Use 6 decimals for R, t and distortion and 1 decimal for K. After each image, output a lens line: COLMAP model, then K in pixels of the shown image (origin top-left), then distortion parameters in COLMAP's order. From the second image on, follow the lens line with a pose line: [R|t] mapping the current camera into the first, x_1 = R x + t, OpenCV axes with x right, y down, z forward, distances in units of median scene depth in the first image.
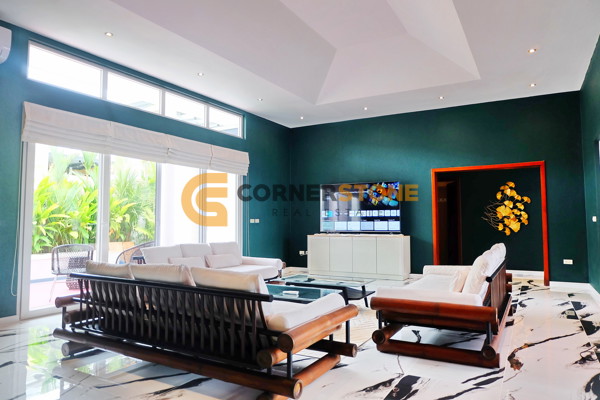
lens RADIAL K [[415.4, 0, 302.9], [0, 415.4, 197.3], [0, 0, 1]] dist [-0.037660, 0.051234]
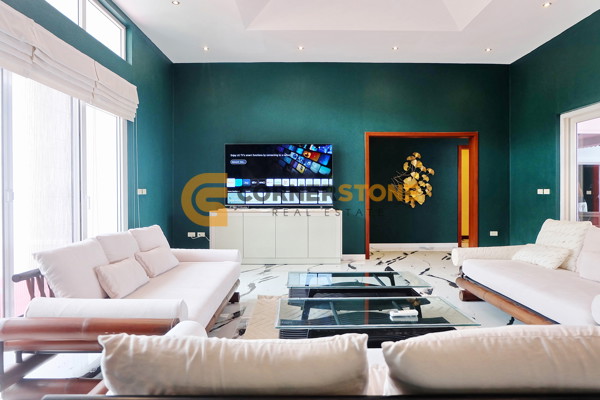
lens RADIAL K [[415.4, 0, 297.7], [0, 415.4, 197.5], [0, 0, 1]] dist [-0.037660, 0.051234]
pose [[0.867423, -0.002042, 0.497568, -0.223528], [-0.032215, 0.997663, 0.060256, 0.018442], [-0.496528, -0.068297, 0.865330, 0.297474]]
